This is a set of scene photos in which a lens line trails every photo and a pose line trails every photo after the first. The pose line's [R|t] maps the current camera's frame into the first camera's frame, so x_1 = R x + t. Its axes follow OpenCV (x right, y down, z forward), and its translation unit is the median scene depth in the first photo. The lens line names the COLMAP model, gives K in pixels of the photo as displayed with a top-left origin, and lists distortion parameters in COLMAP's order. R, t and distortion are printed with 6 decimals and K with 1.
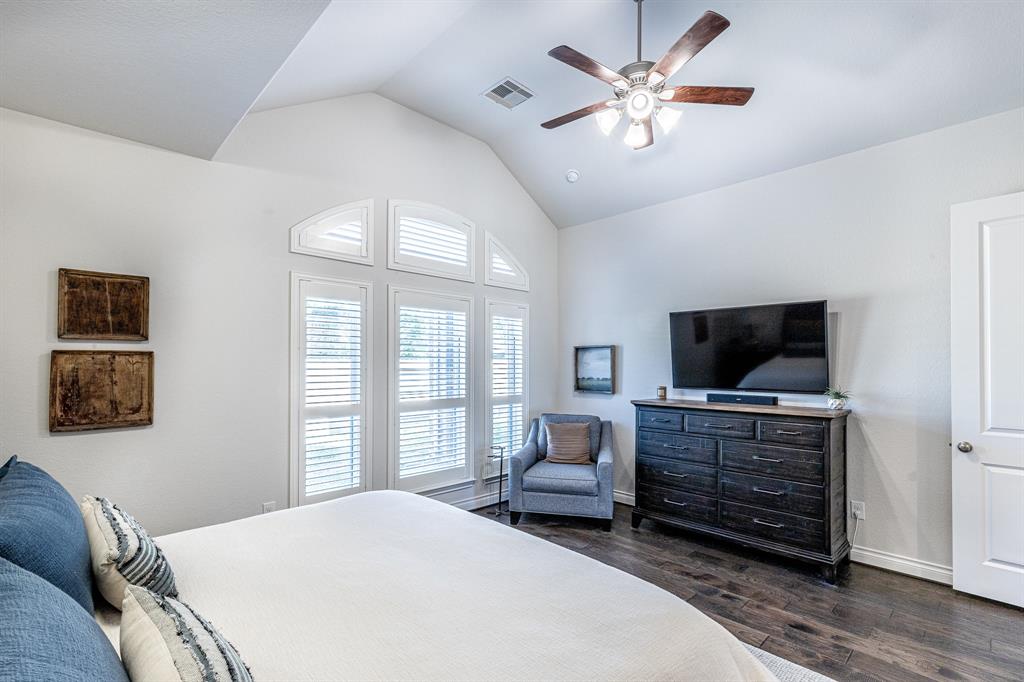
lens RADIAL K [[471.8, 0, 512.4], [0, 471.8, 349.9], [0, 0, 1]] dist [0.002248, -0.000584]
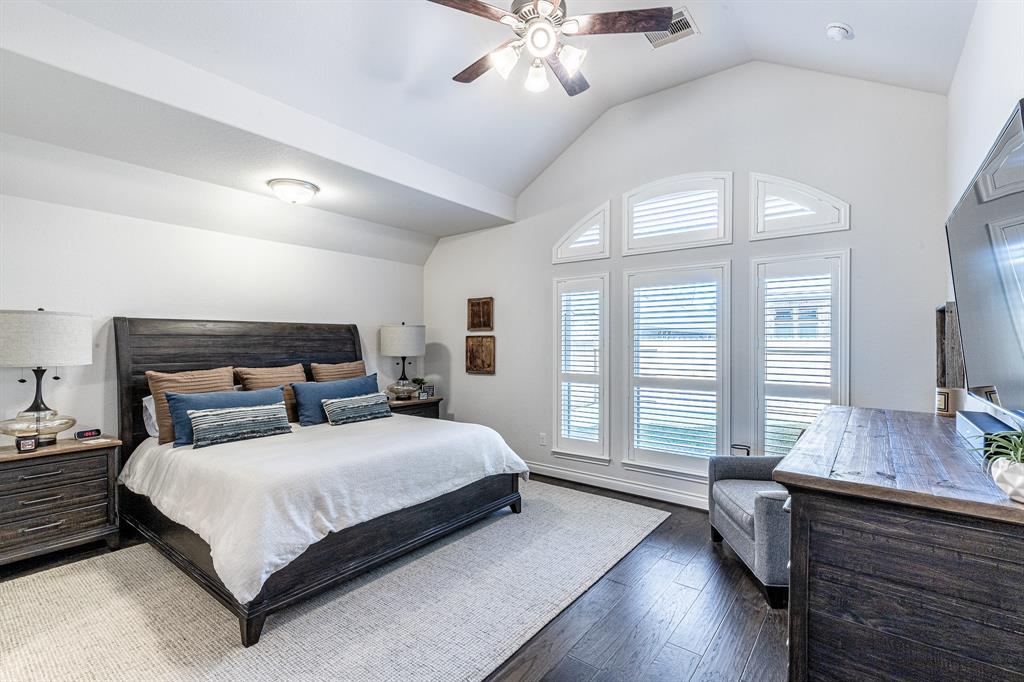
lens RADIAL K [[466.6, 0, 507.1], [0, 466.6, 352.0], [0, 0, 1]] dist [0.005885, -0.000436]
pose [[0.133773, 0.023643, -0.990730, 1.115538], [0.033217, 0.999047, 0.028326, 0.017684], [0.990455, -0.036698, 0.132860, 0.807028]]
